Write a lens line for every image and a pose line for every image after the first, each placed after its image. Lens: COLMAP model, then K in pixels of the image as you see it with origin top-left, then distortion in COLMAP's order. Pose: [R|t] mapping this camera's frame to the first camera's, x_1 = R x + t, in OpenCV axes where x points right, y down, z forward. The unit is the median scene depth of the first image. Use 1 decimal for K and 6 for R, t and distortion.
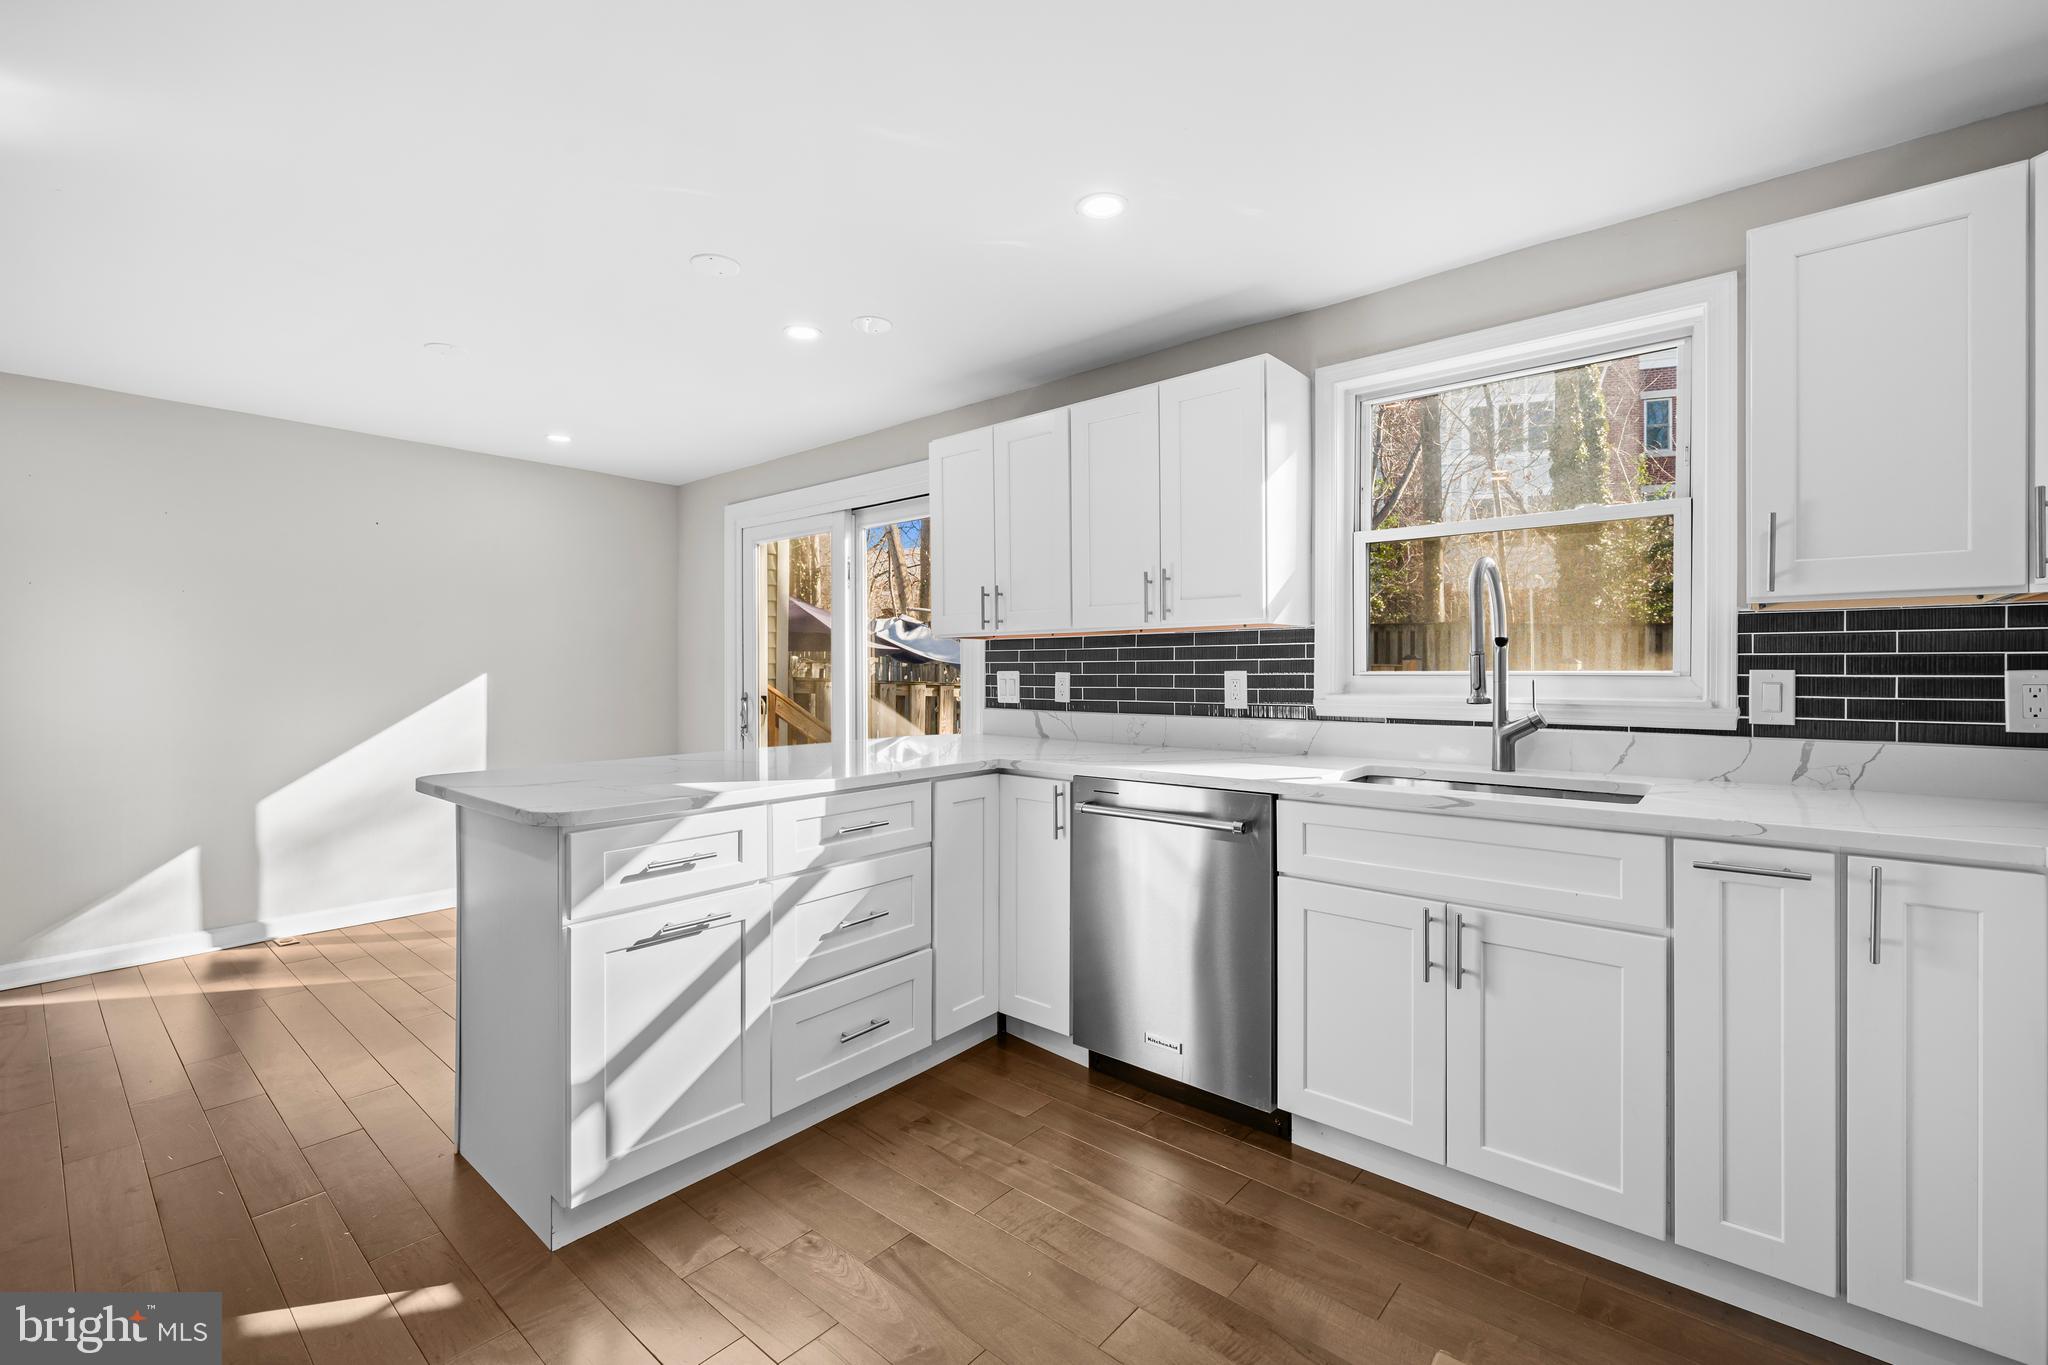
lens RADIAL K [[885.9, 0, 1021.8], [0, 885.9, 667.1], [0, 0, 1]] dist [0.001266, 0.000160]
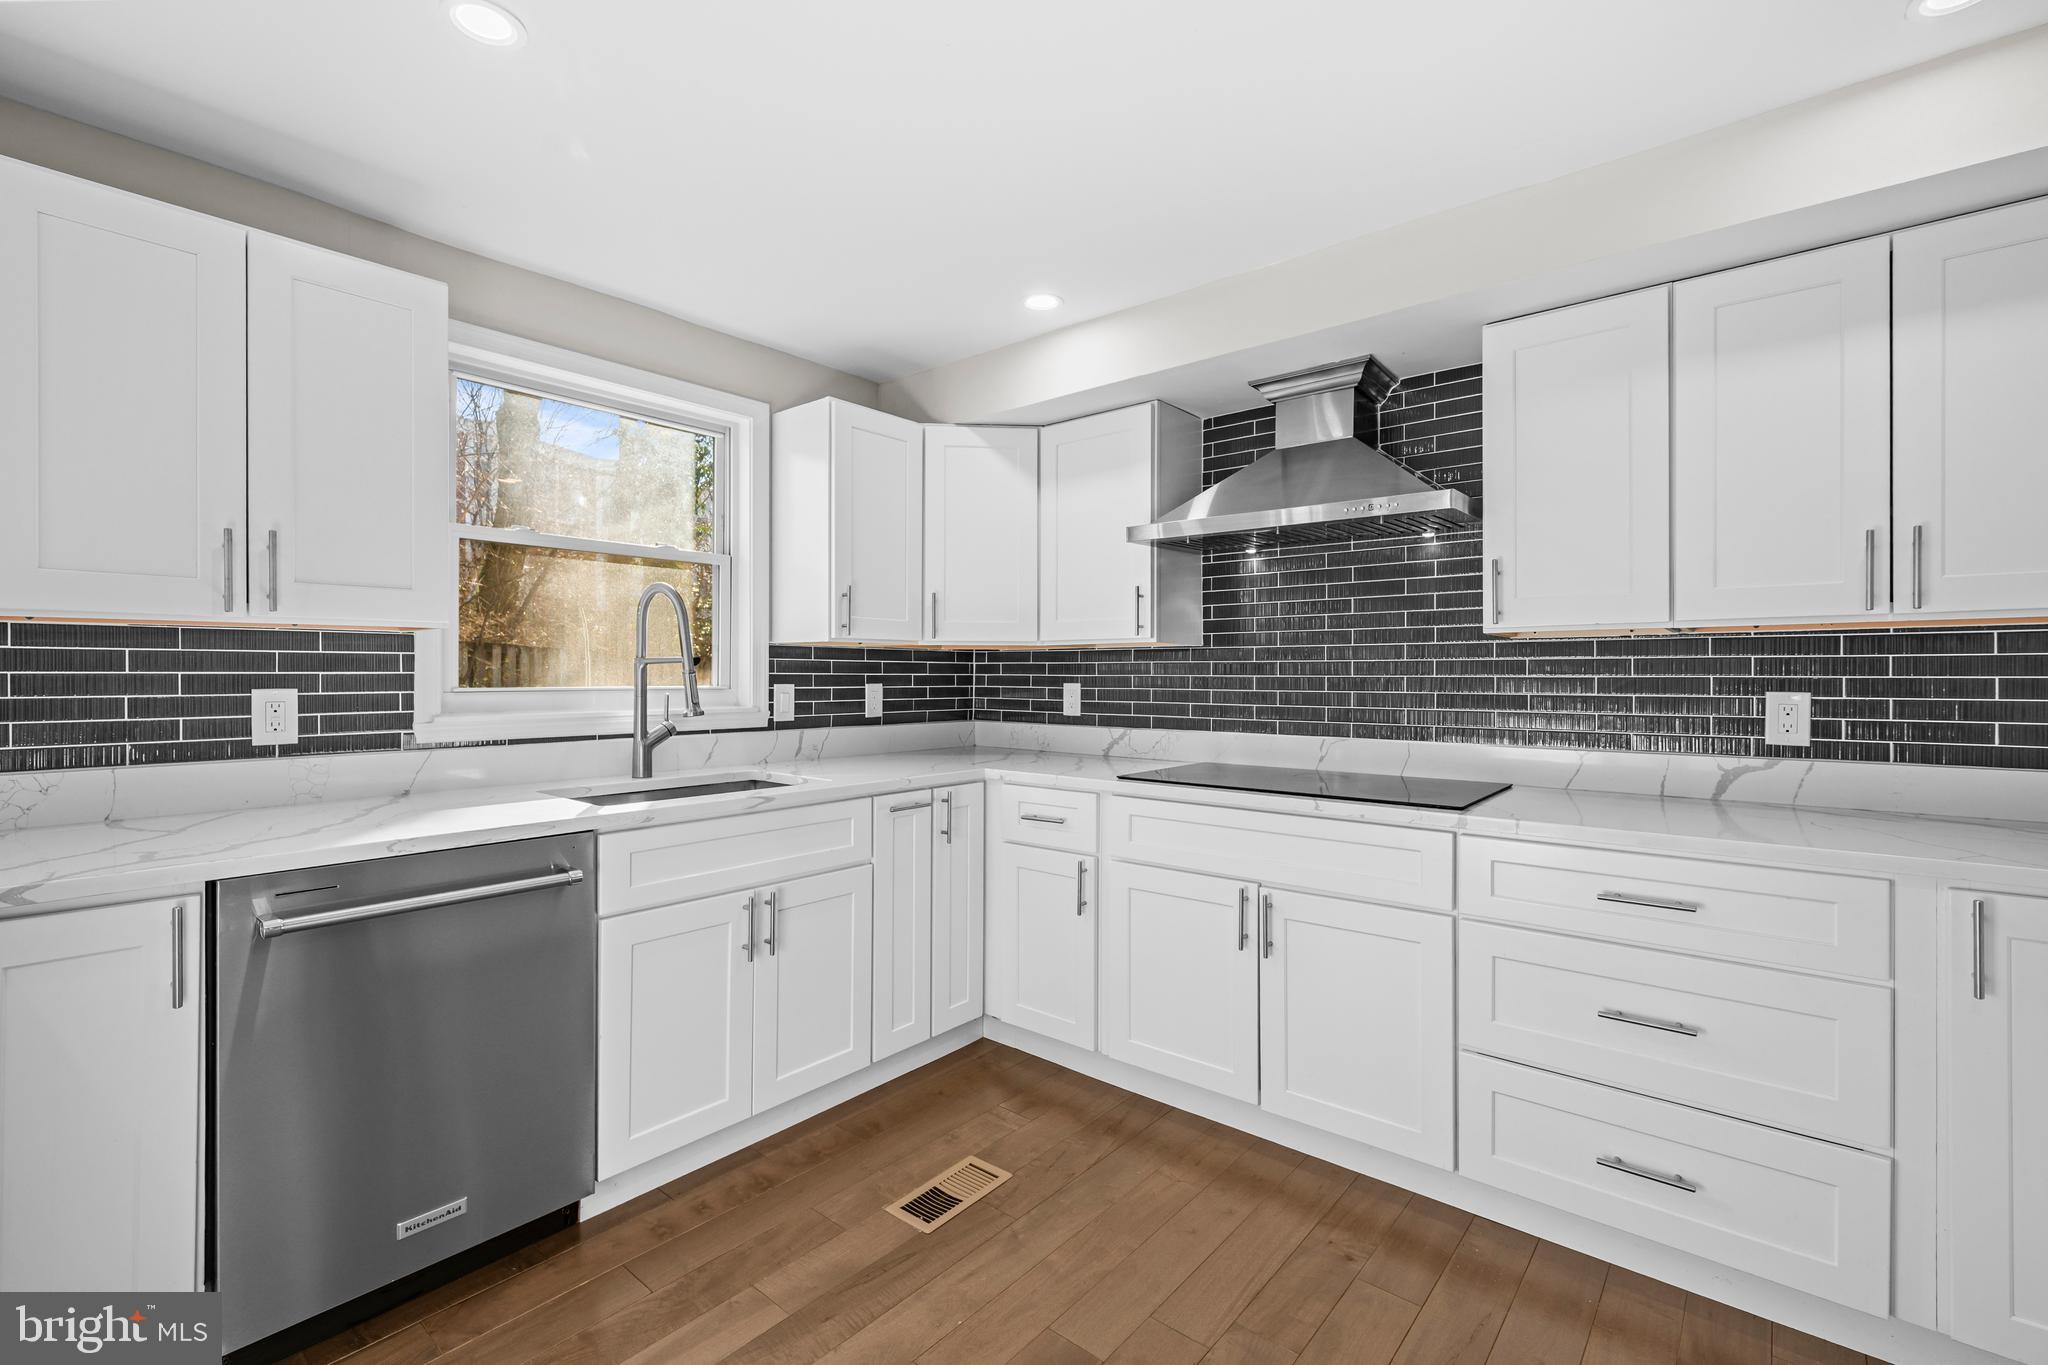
lens RADIAL K [[885.9, 0, 1017.6], [0, 885.9, 677.8], [0, 0, 1]] dist [0.001266, 0.000160]
pose [[-0.007615, -0.000488, 0.999971, -0.503975], [-0.003644, 0.999993, 0.000460, -0.007642], [-0.999964, -0.003641, -0.007616, 0.492953]]
